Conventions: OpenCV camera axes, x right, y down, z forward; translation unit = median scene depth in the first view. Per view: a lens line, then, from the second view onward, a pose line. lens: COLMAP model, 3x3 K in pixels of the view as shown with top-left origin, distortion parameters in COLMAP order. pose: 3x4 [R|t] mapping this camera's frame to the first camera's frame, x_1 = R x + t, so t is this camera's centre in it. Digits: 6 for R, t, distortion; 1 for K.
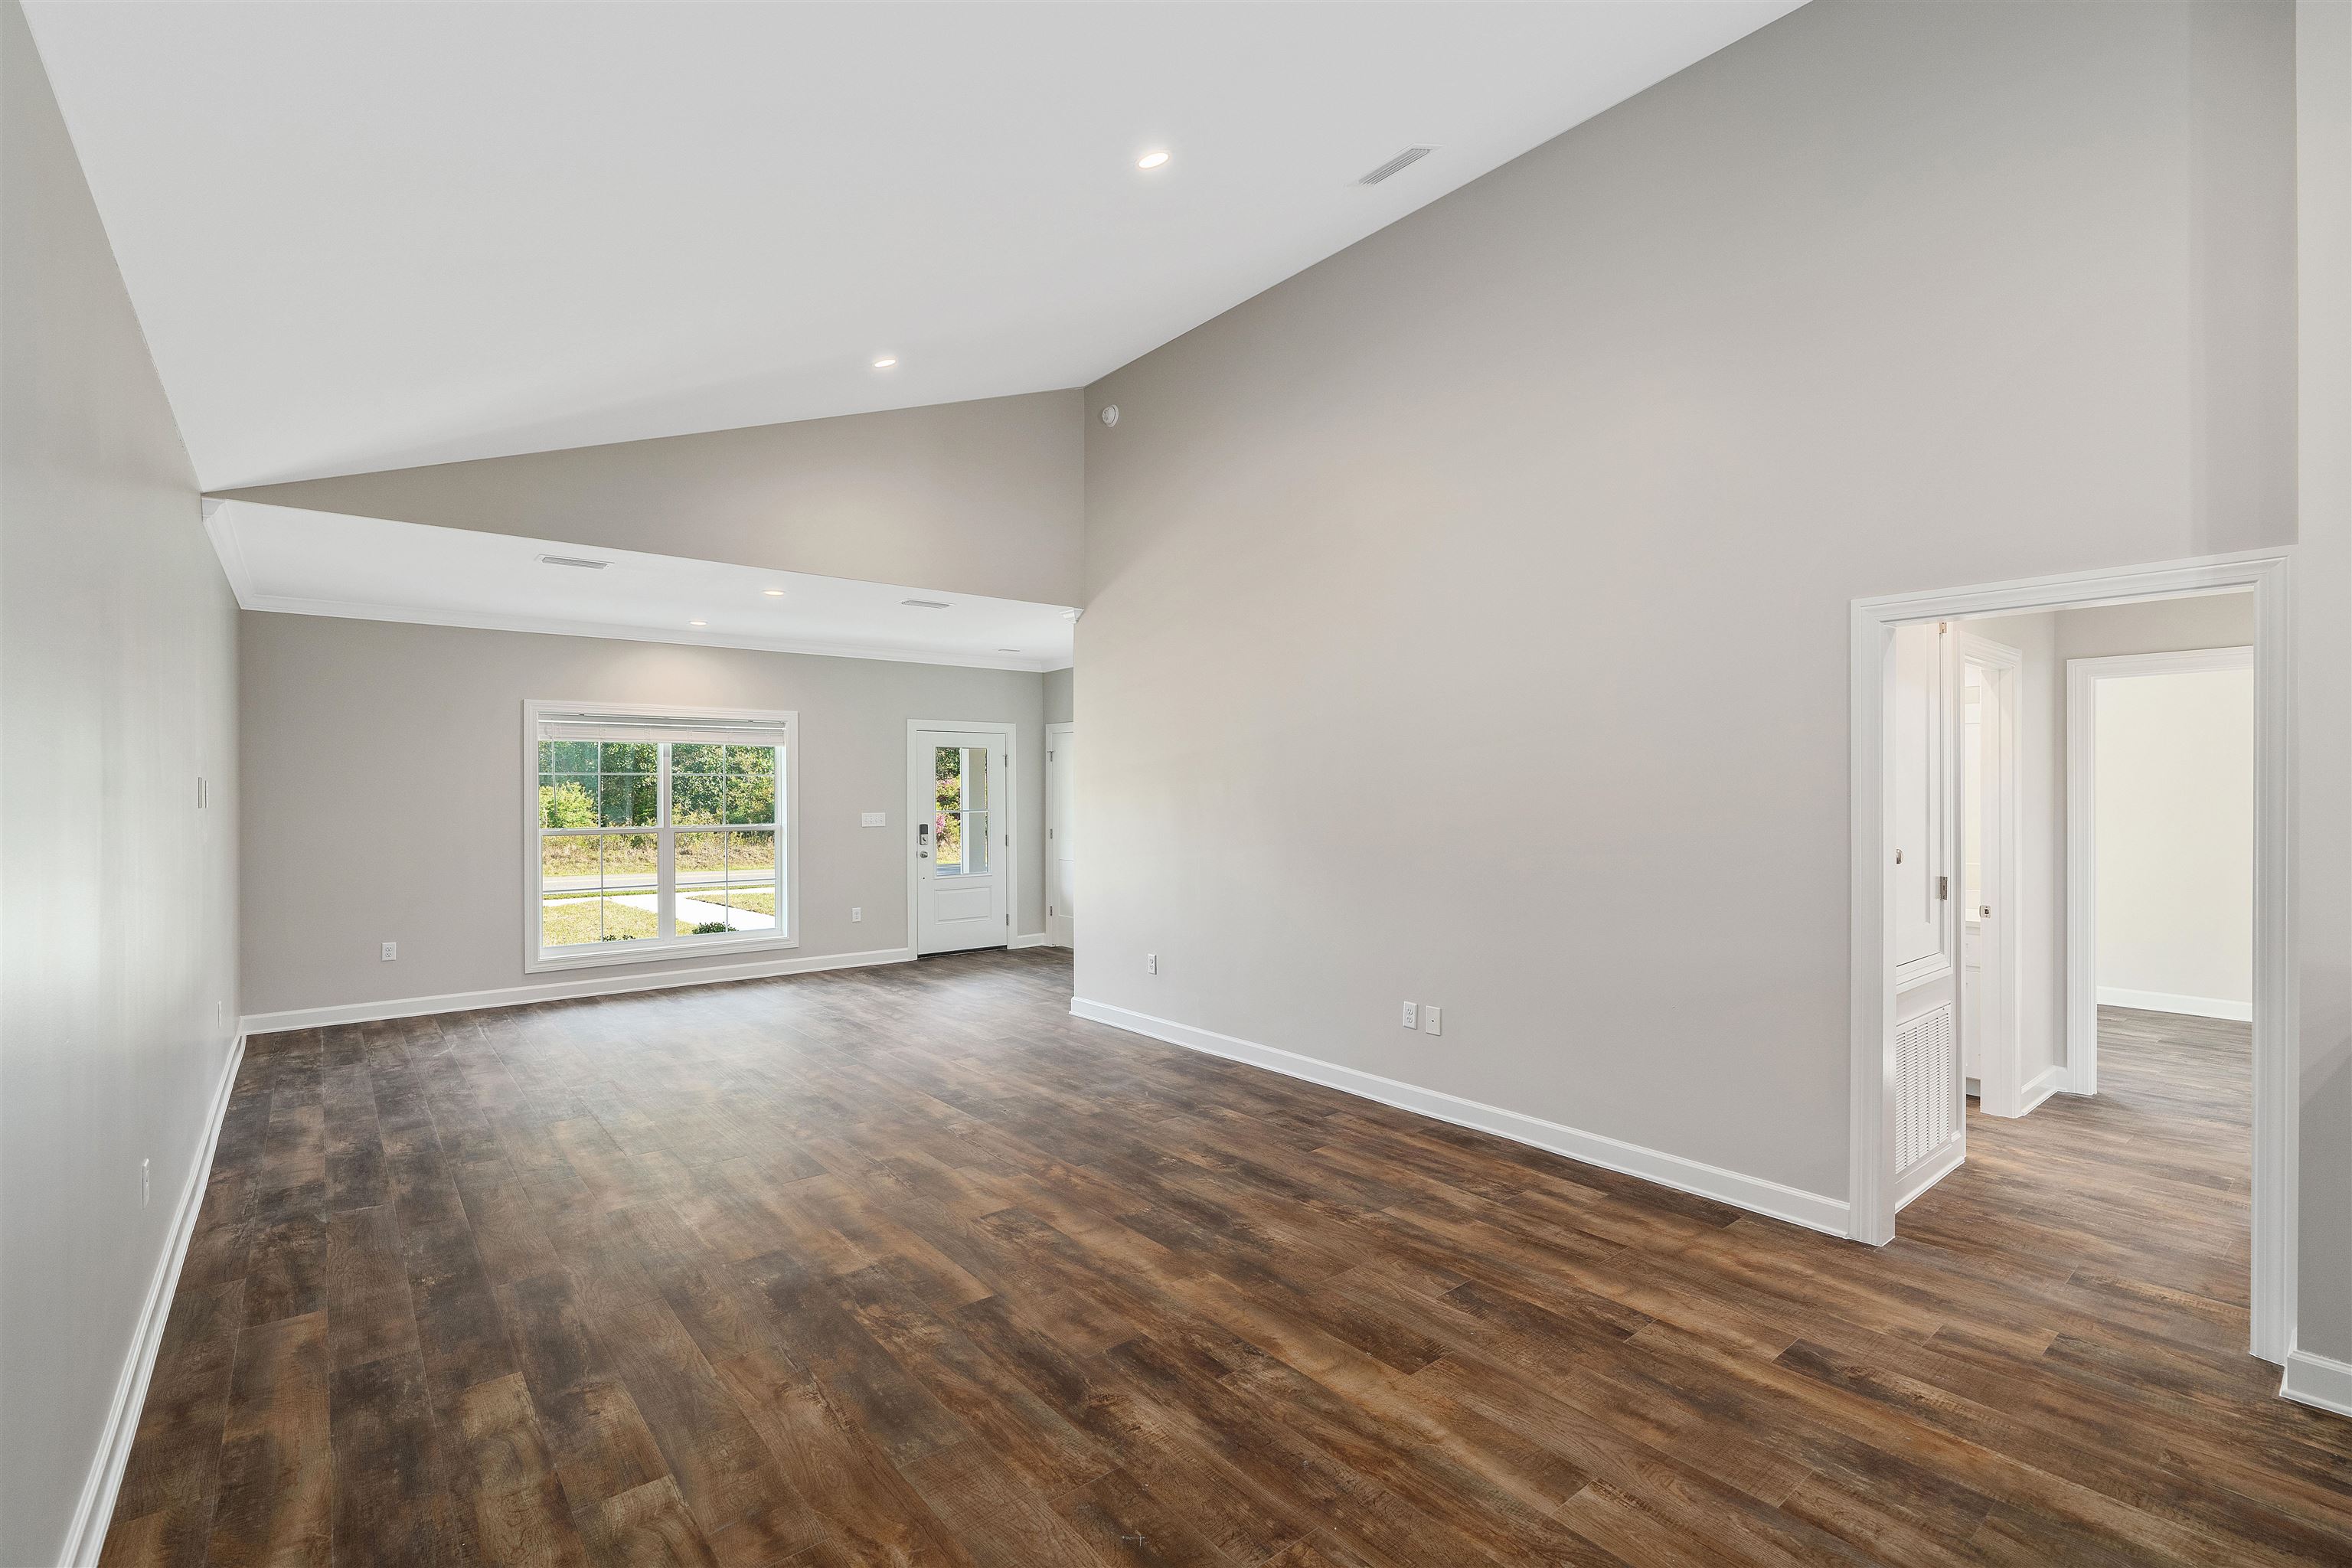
lens RADIAL K [[1065.3, 0, 1175.0], [0, 1065.3, 787.7], [0, 0, 1]] dist [0.008293, -0.000194]
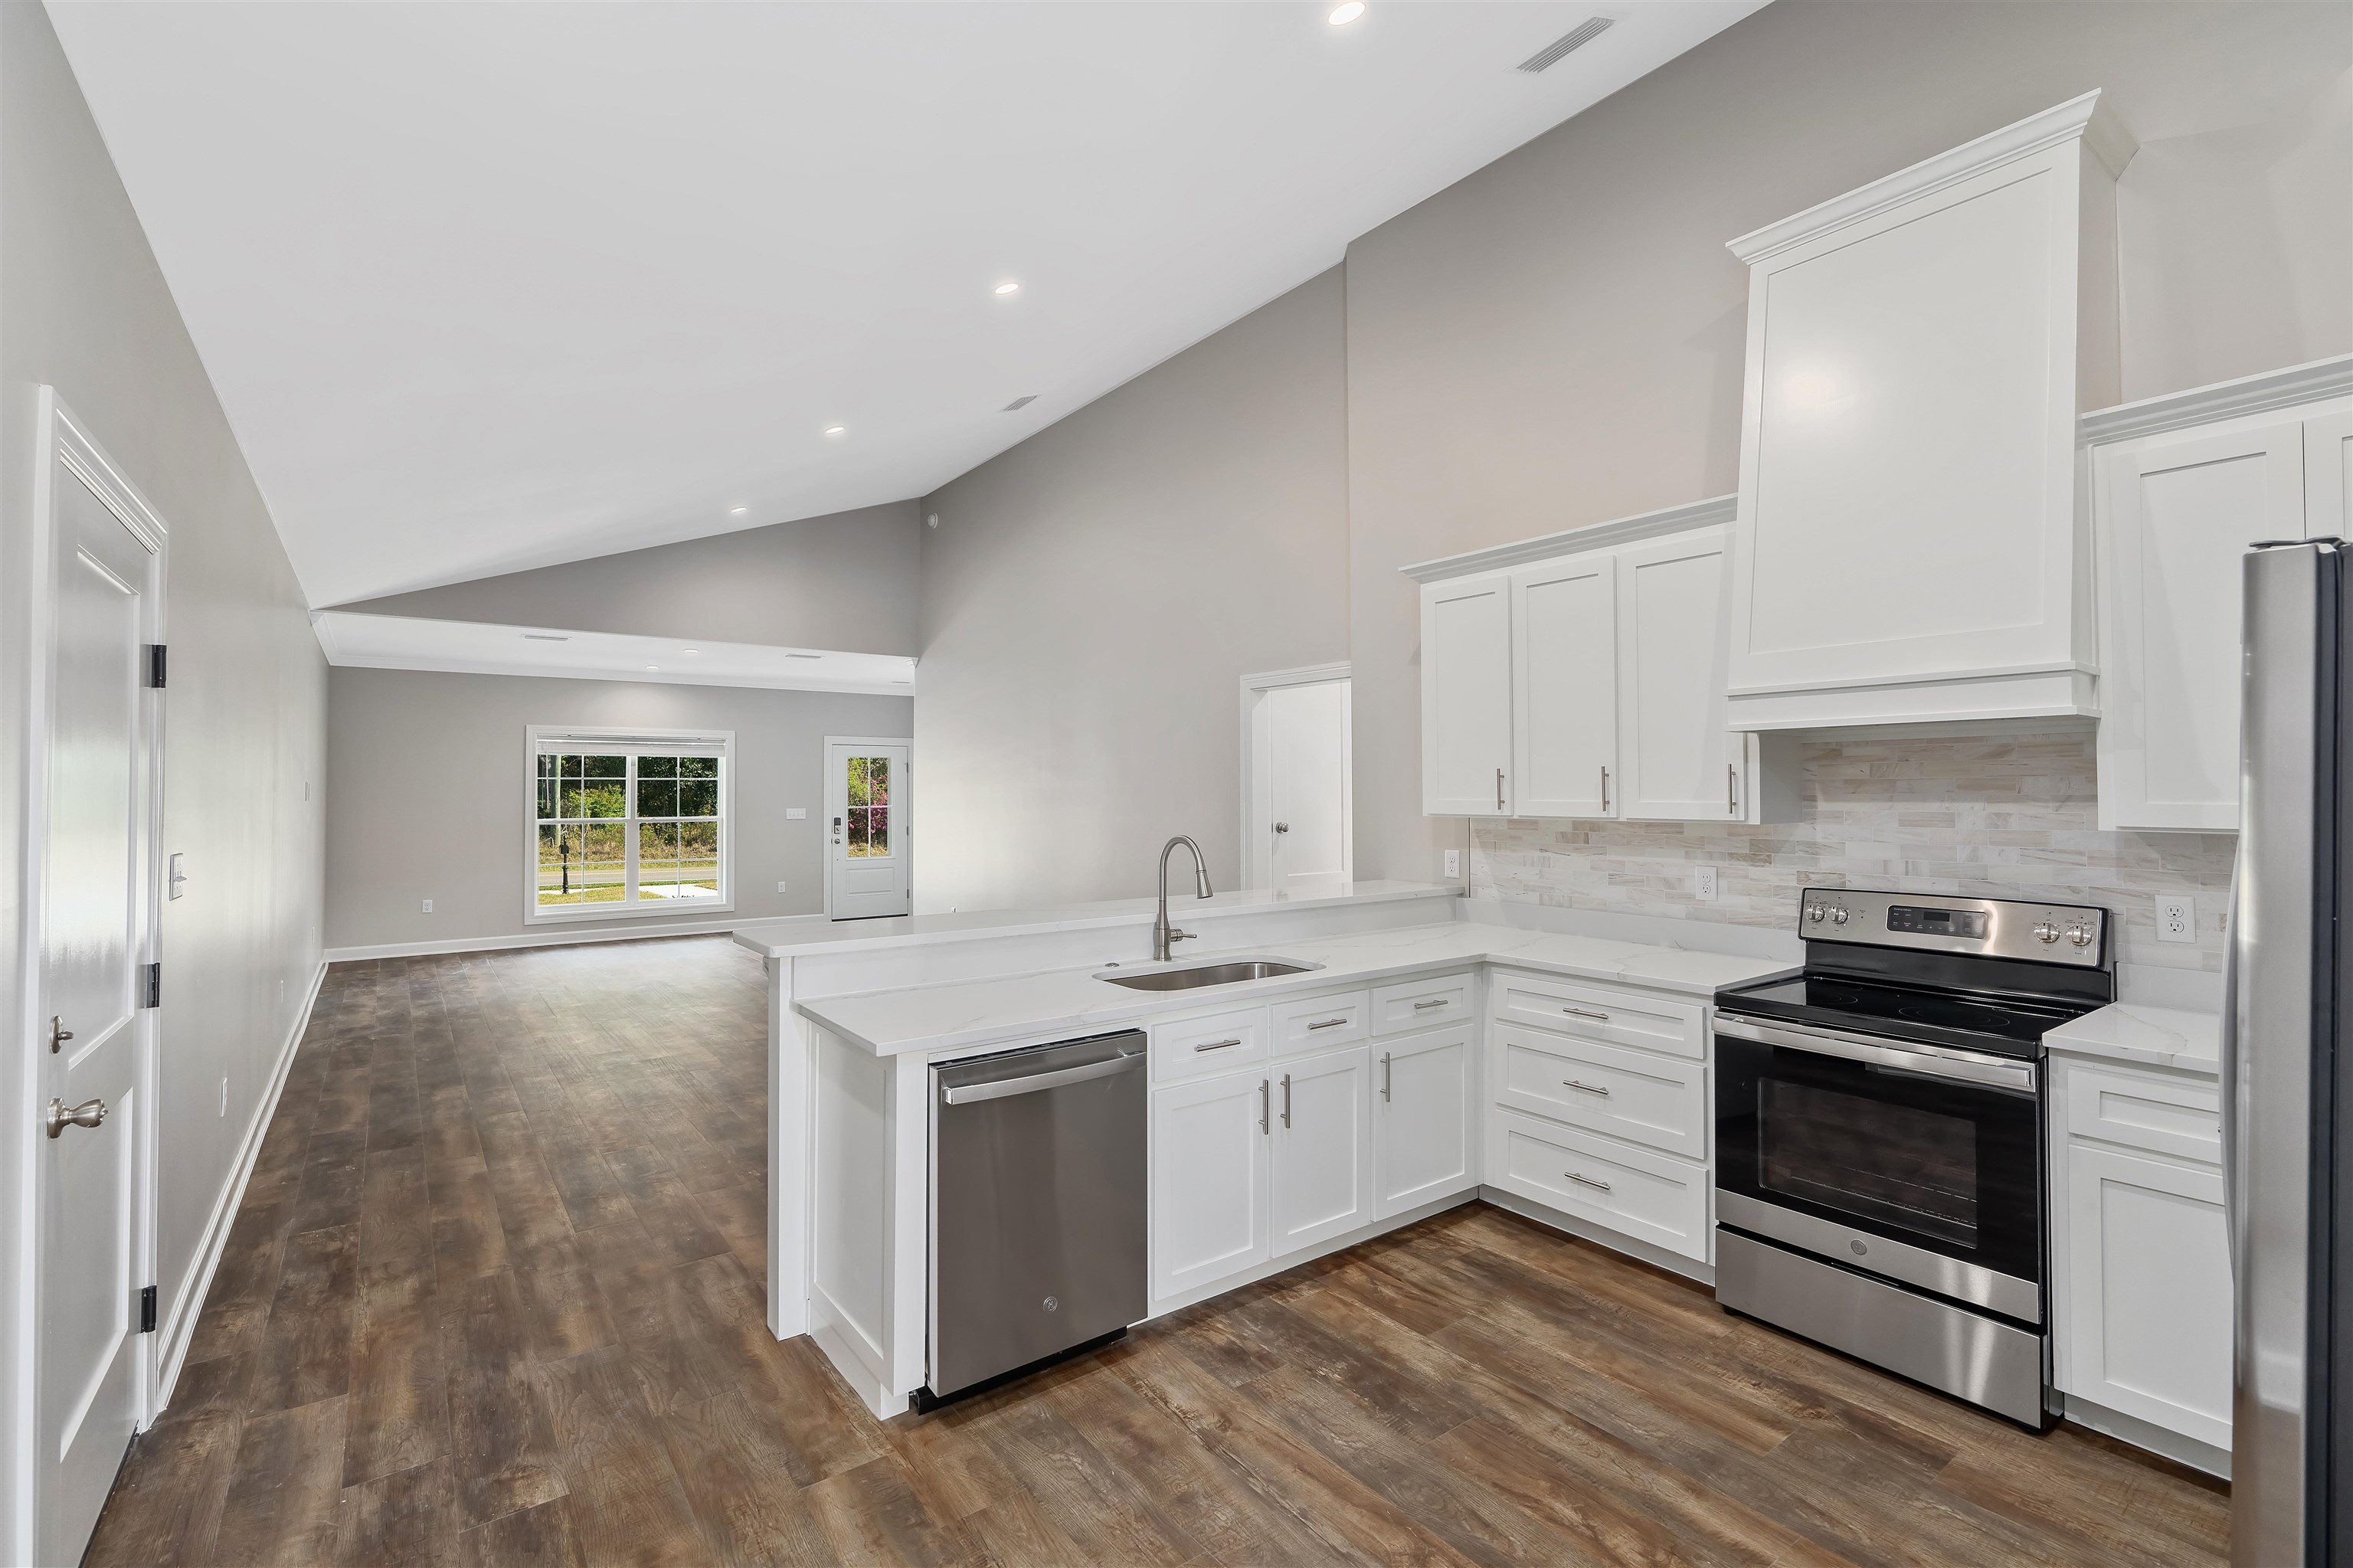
lens RADIAL K [[1077.6, 0, 1177.3], [0, 1077.6, 768.6], [0, 0, 1]] dist [0.012612, 0.000199]
pose [[0.998803, -0.002983, -0.048830, 0.361226], [0.002040, 0.999811, -0.019344, 0.002215], [0.048878, 0.019221, 0.998620, -0.425521]]
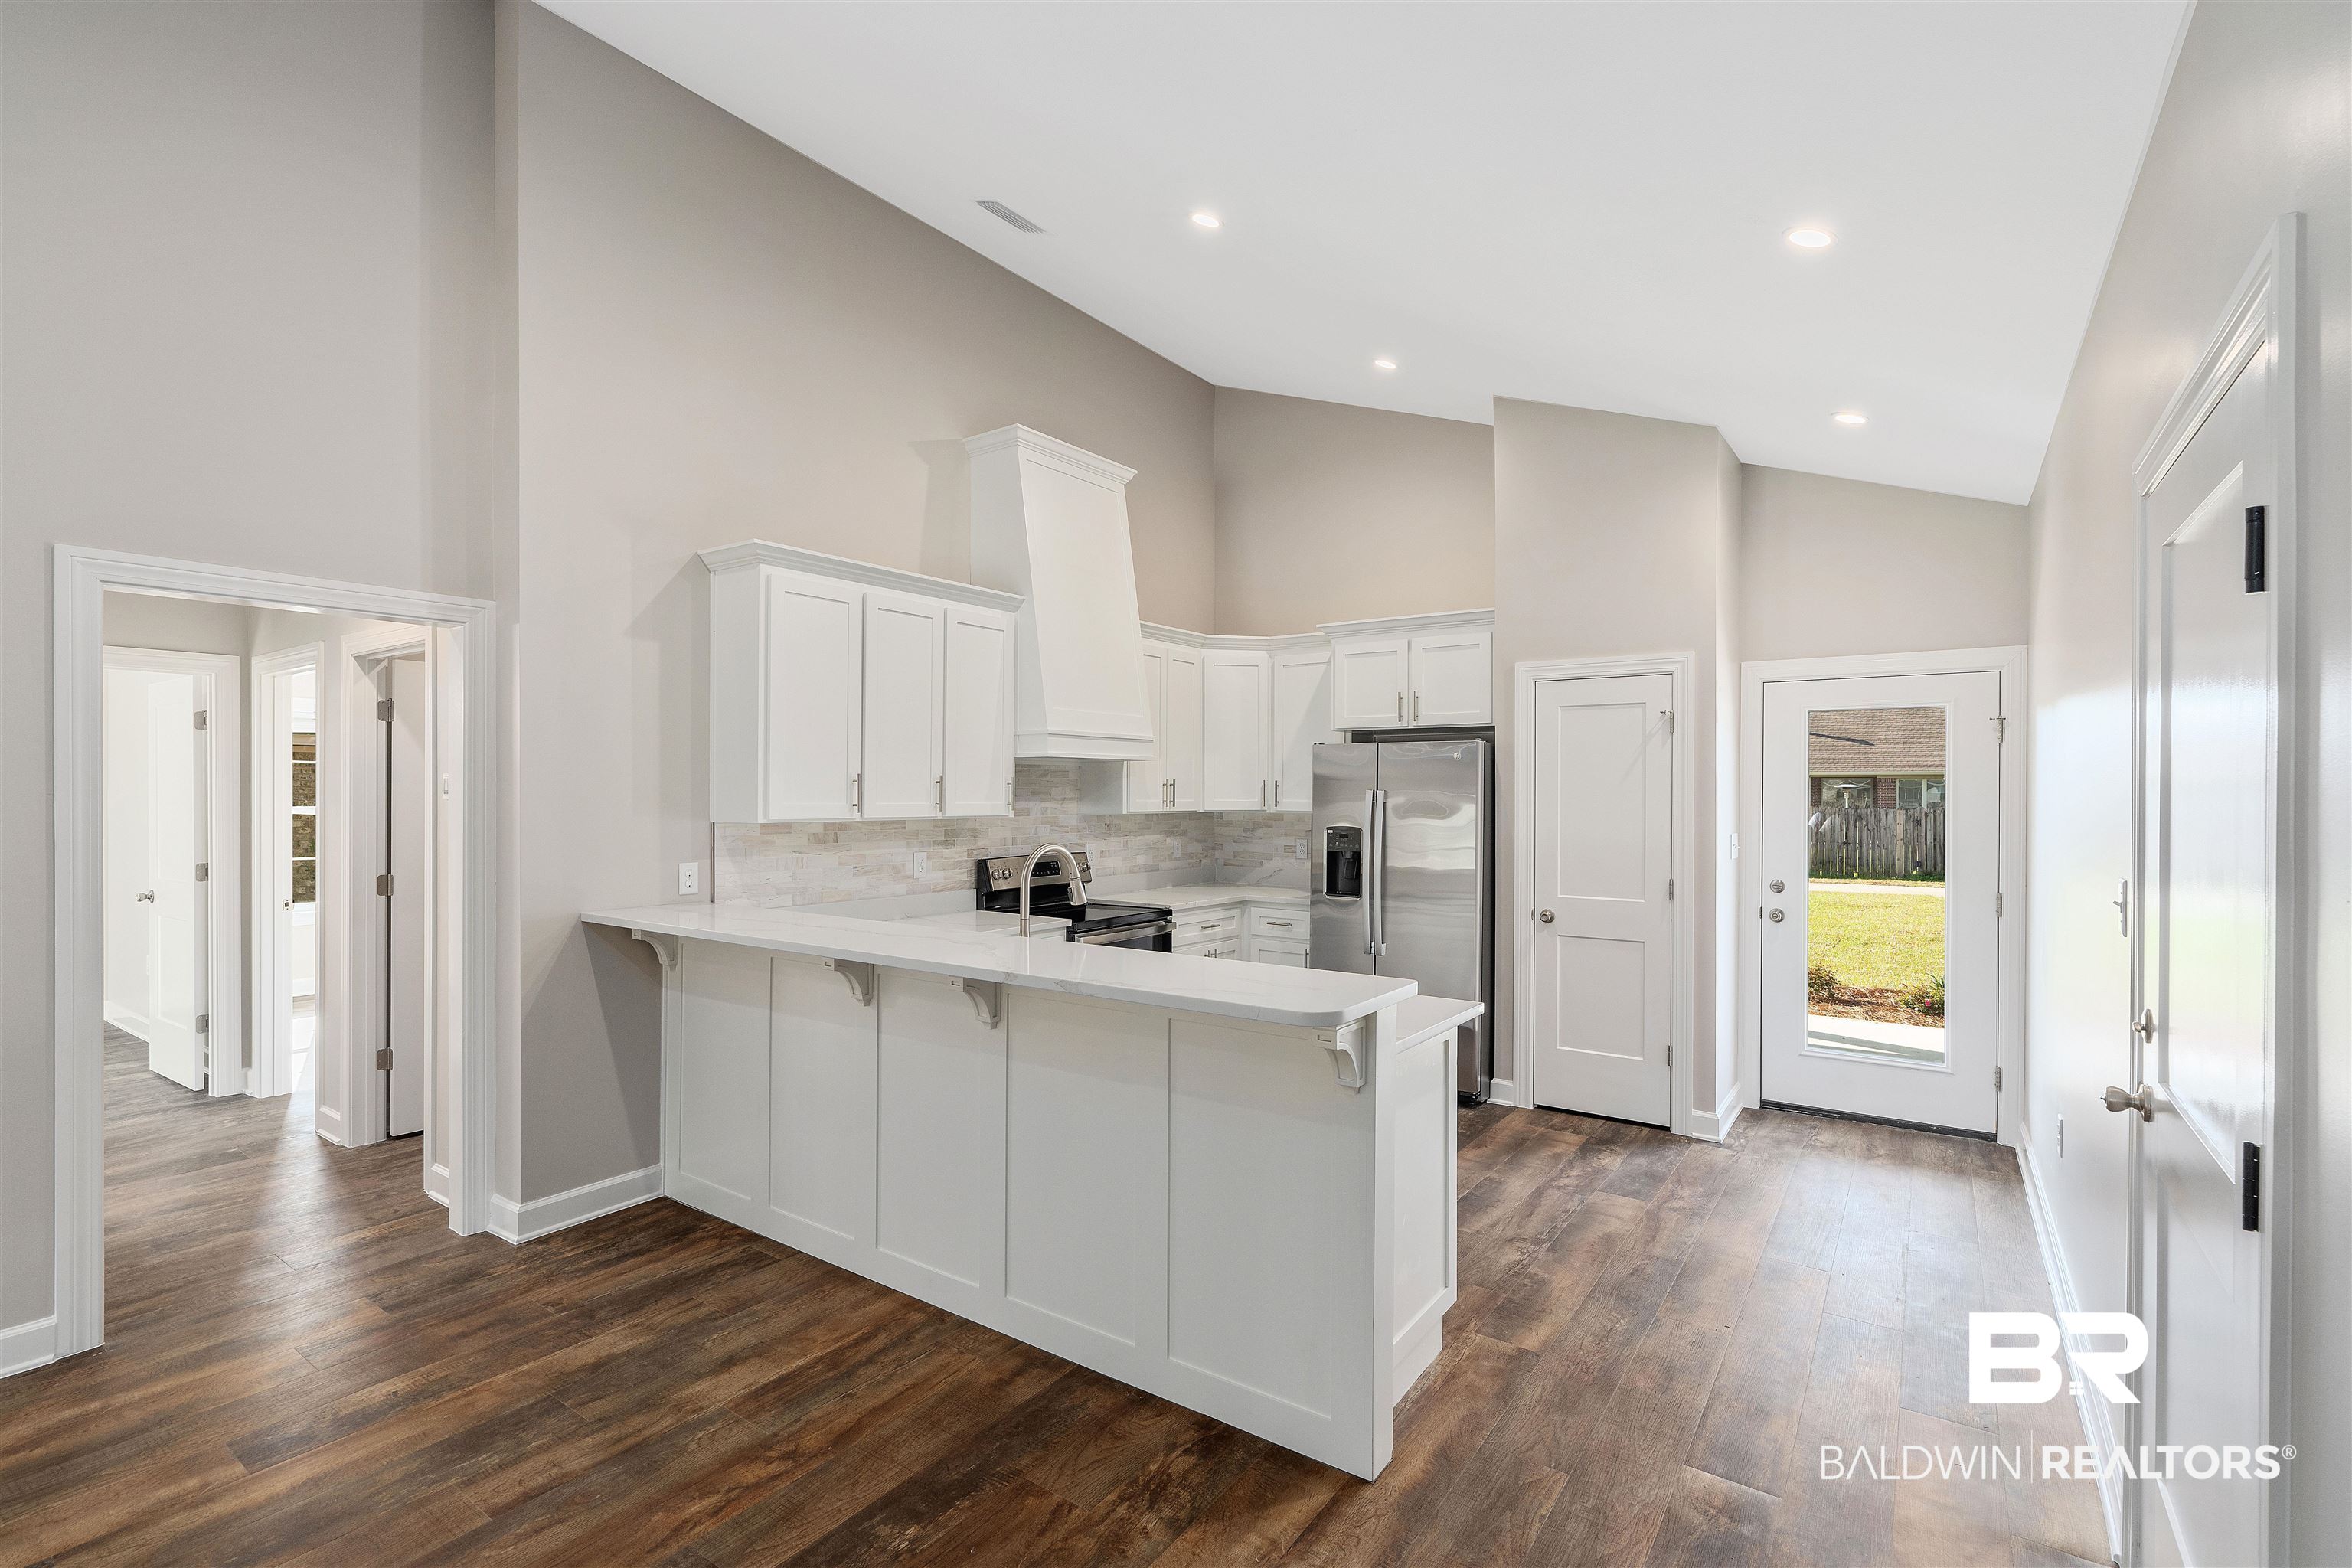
lens RADIAL K [[1073.7, 0, 1176.0], [0, 1073.7, 784.0], [0, 0, 1]] dist [-0.011742, 0.000472]
pose [[-0.274287, 0.010593, 0.961590, -0.299598], [-0.000795, 0.999936, -0.011242, 0.004466], [-0.961648, -0.003848, -0.274261, 0.361370]]
